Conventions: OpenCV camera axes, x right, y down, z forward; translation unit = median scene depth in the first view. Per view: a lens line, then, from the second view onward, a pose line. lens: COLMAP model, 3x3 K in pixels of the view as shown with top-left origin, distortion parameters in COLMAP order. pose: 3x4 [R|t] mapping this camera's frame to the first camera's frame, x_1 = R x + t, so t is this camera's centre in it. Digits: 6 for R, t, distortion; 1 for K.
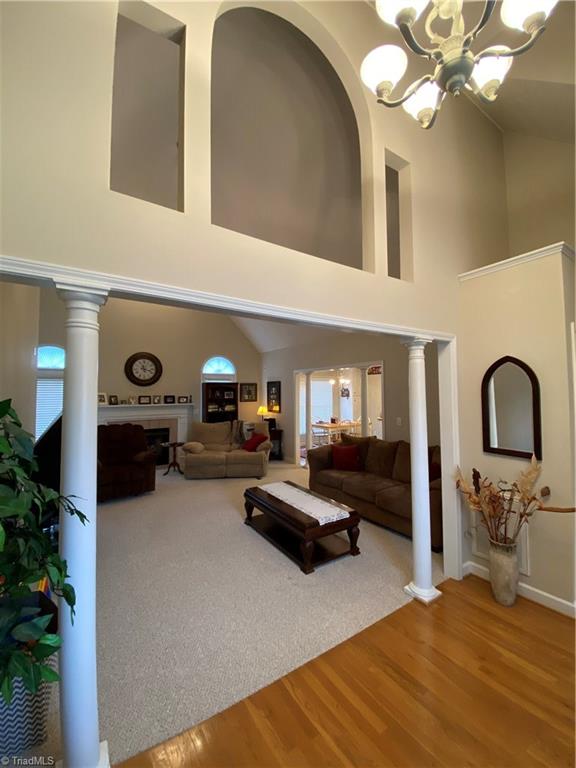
lens RADIAL K [[306.5, 0, 286.5], [0, 306.5, 380.9], [0, 0, 1]] dist [0.030299, -0.021876]
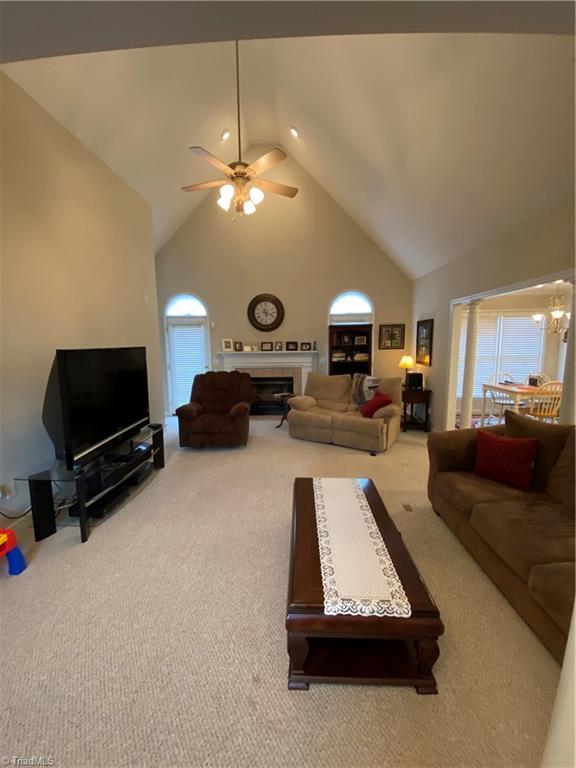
lens RADIAL K [[306.5, 0, 286.5], [0, 306.5, 380.9], [0, 0, 1]] dist [0.030299, -0.021876]
pose [[0.812932, 0.068924, -0.578266, 0.130165], [0.031306, 0.986364, 0.161575, 0.016121], [0.581517, -0.149453, 0.799688, 0.267295]]
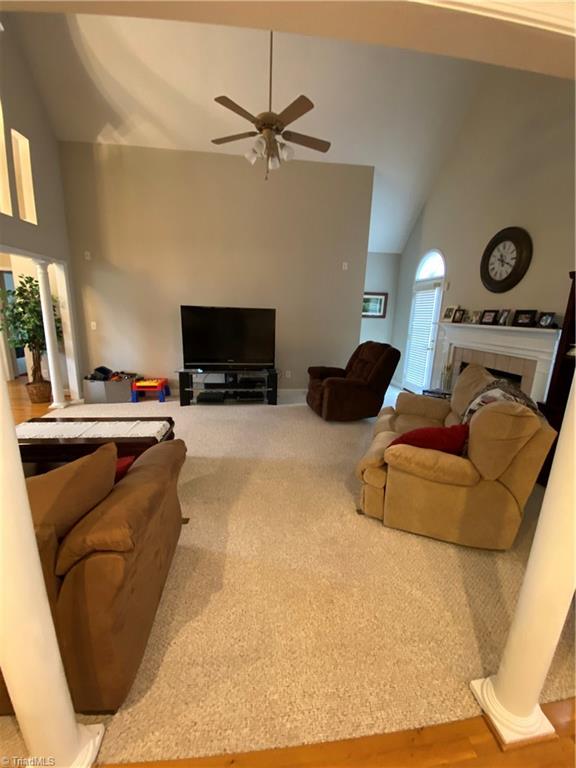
lens RADIAL K [[306.5, 0, 286.5], [0, 306.5, 380.9], [0, 0, 1]] dist [0.030299, -0.021876]
pose [[-0.441978, 0.188561, -0.876984, 0.233308], [0.011907, 0.978804, 0.204453, 0.053856], [0.896947, 0.079922, -0.434855, 0.894931]]
